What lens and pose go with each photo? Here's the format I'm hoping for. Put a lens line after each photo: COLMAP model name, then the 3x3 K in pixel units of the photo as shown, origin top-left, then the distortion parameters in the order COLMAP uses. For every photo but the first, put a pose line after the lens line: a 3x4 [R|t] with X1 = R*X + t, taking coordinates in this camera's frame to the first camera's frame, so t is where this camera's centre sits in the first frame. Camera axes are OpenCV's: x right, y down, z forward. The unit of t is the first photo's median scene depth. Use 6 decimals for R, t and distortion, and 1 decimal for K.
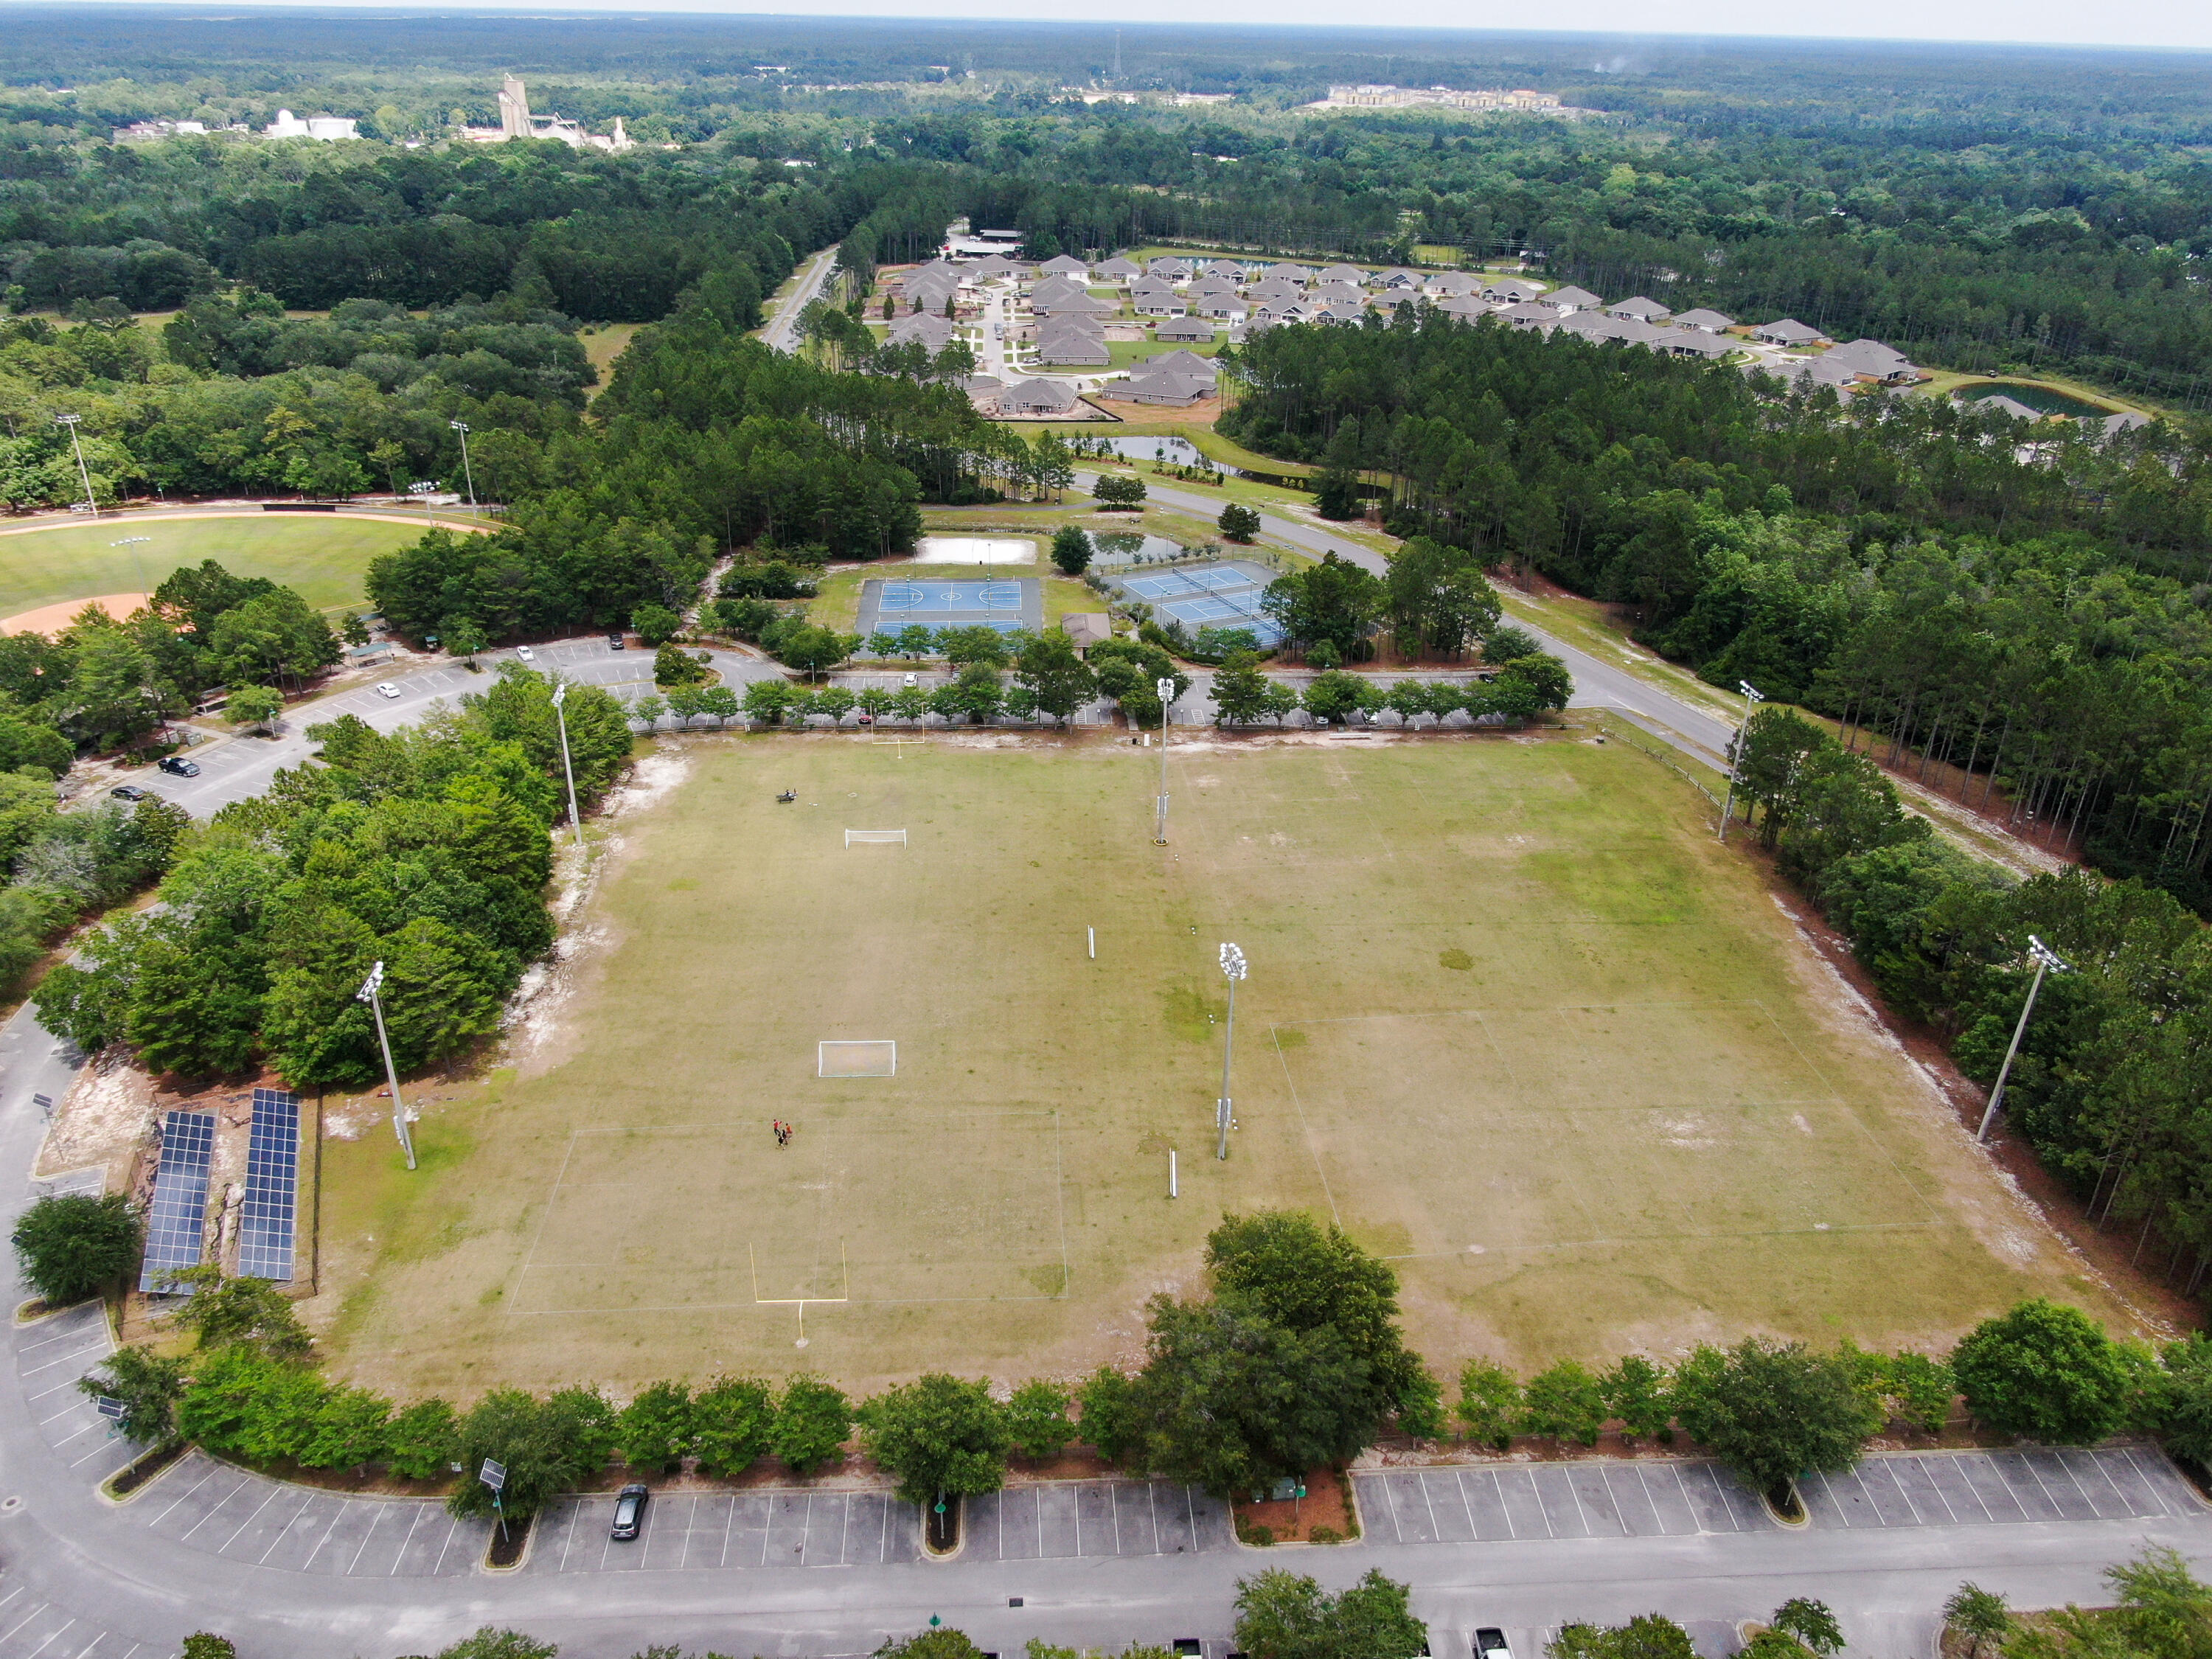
lens RADIAL K [[1551.7, 0, 1109.5], [0, 1551.7, 830.1], [0, 0, 1]] dist [-0.002822, -0.005587]
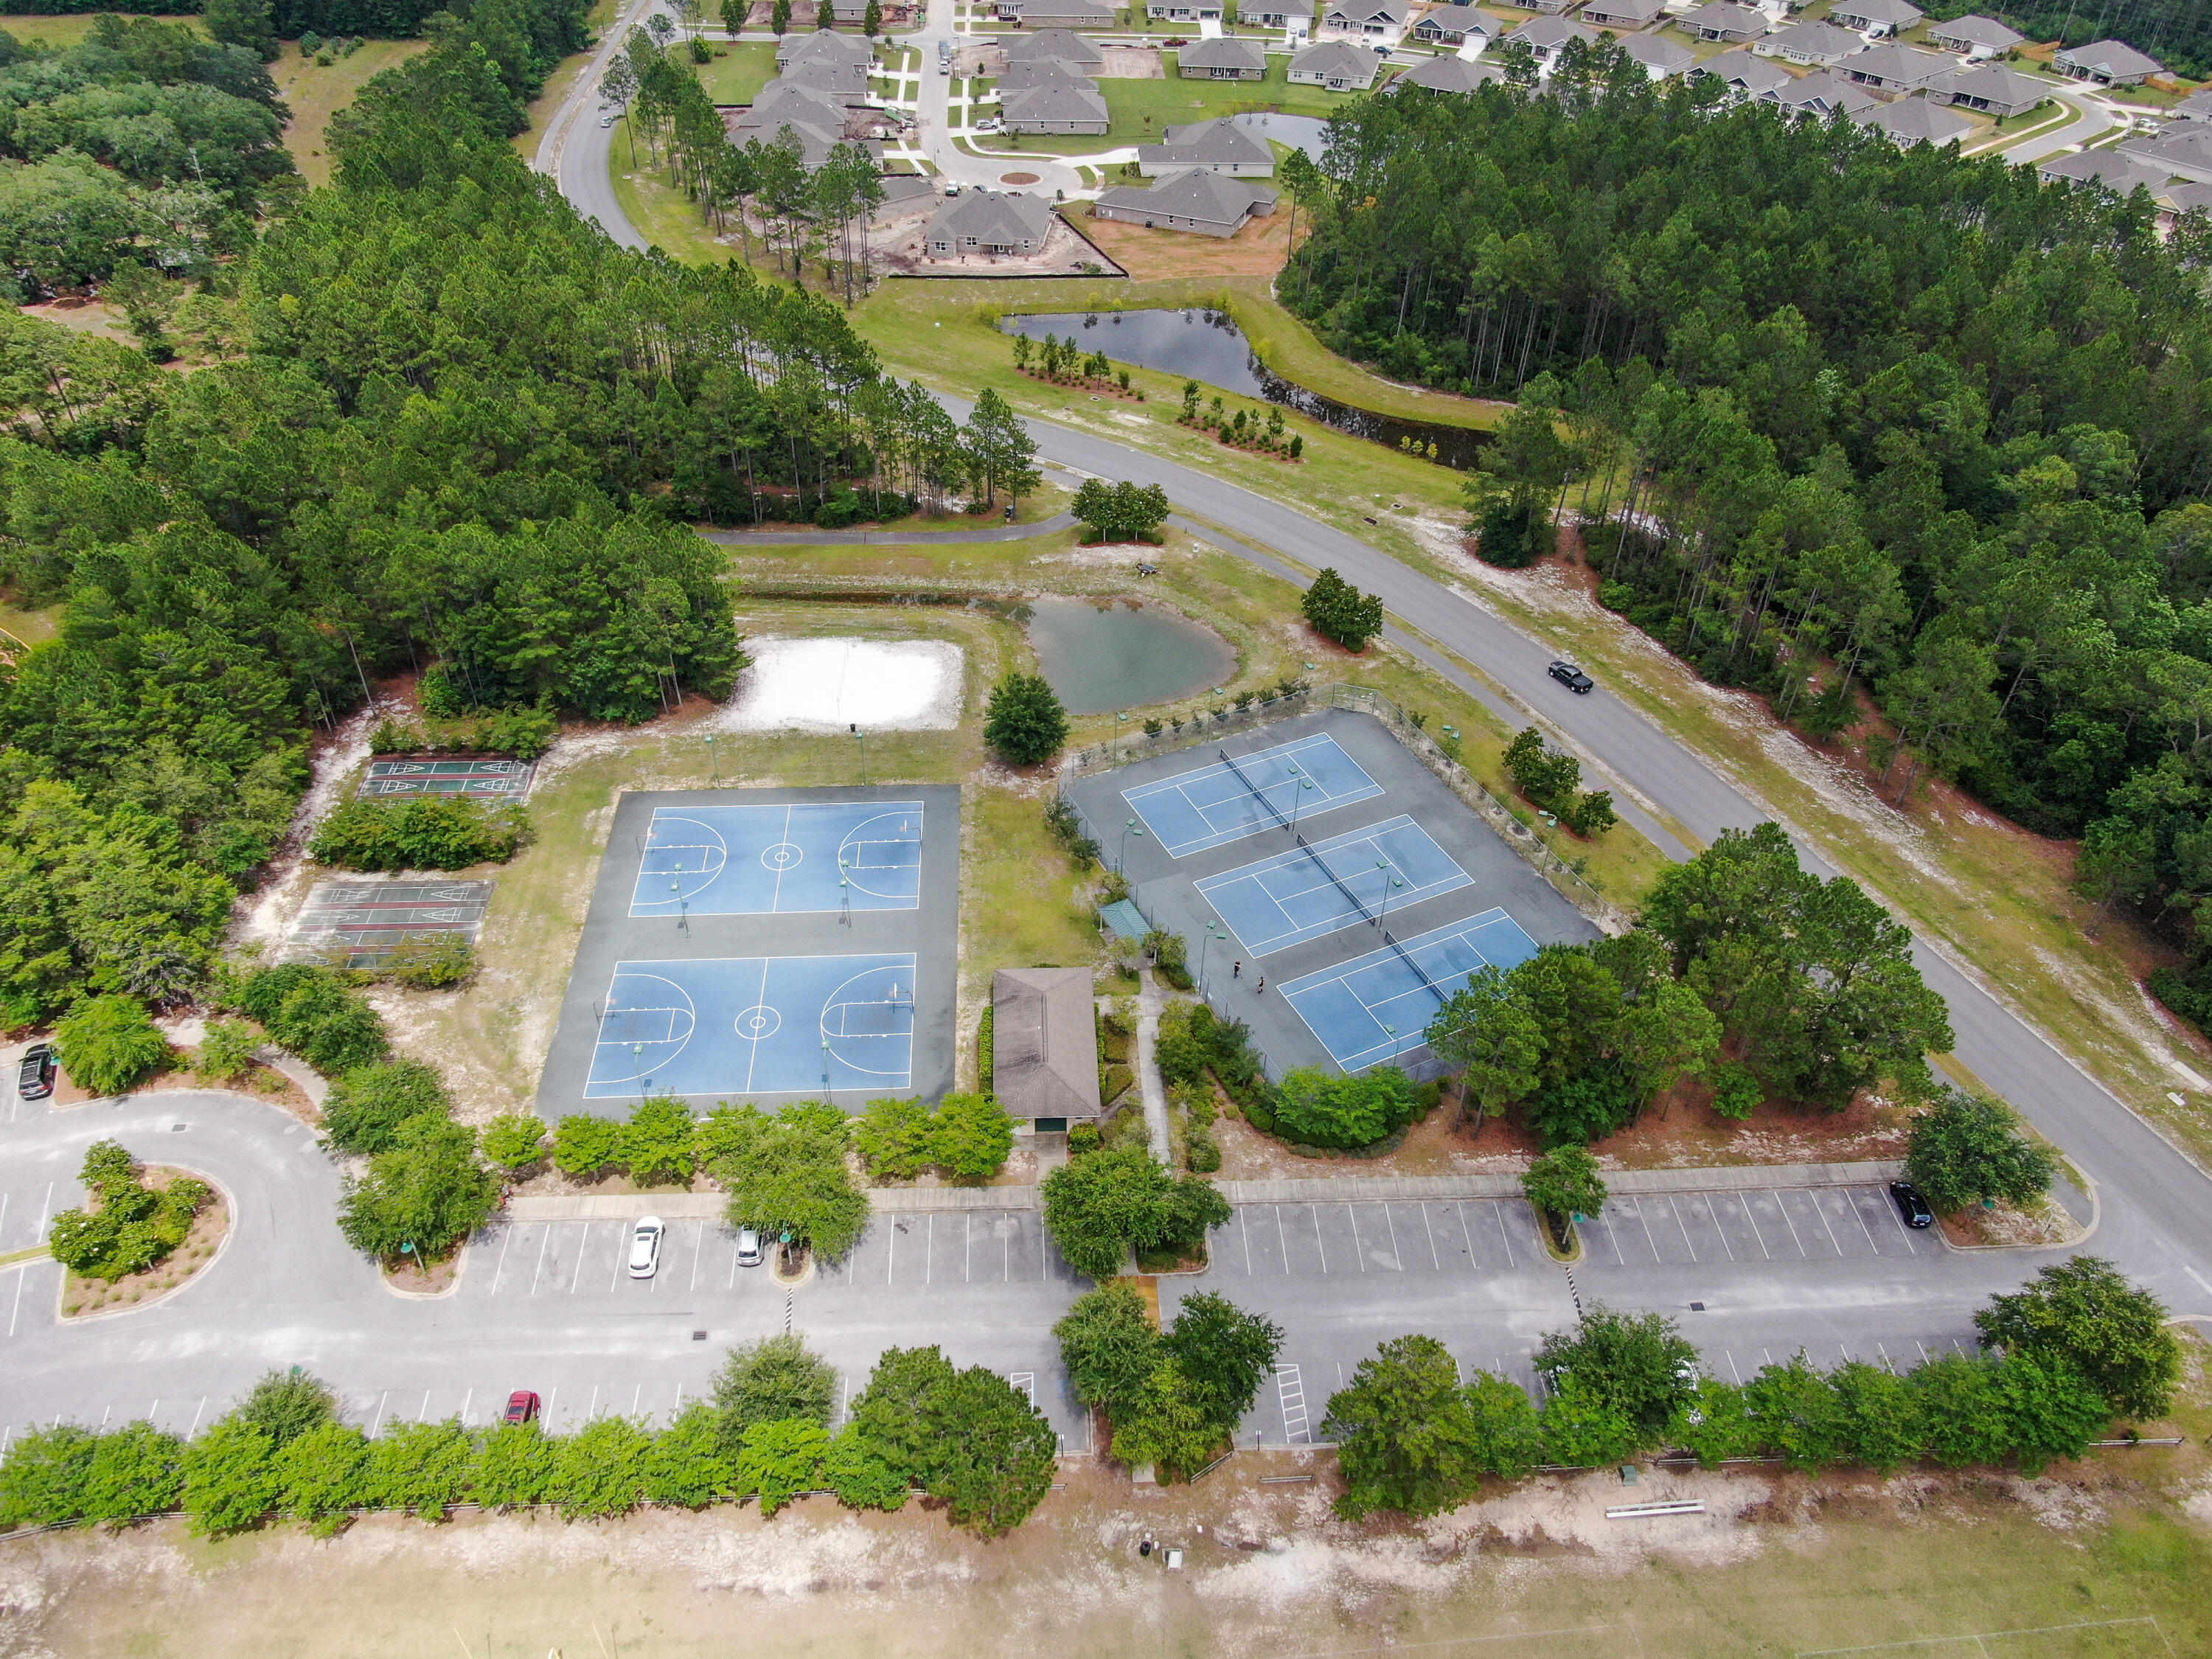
lens RADIAL K [[1551.7, 0, 1098.3], [0, 1551.7, 828.0], [0, 0, 1]] dist [-0.002822, -0.005587]
pose [[0.999932, 0.010960, -0.004039, 0.001910], [-0.009789, 0.974989, 0.222039, -0.212750], [0.006372, -0.221985, 0.975029, 0.400133]]
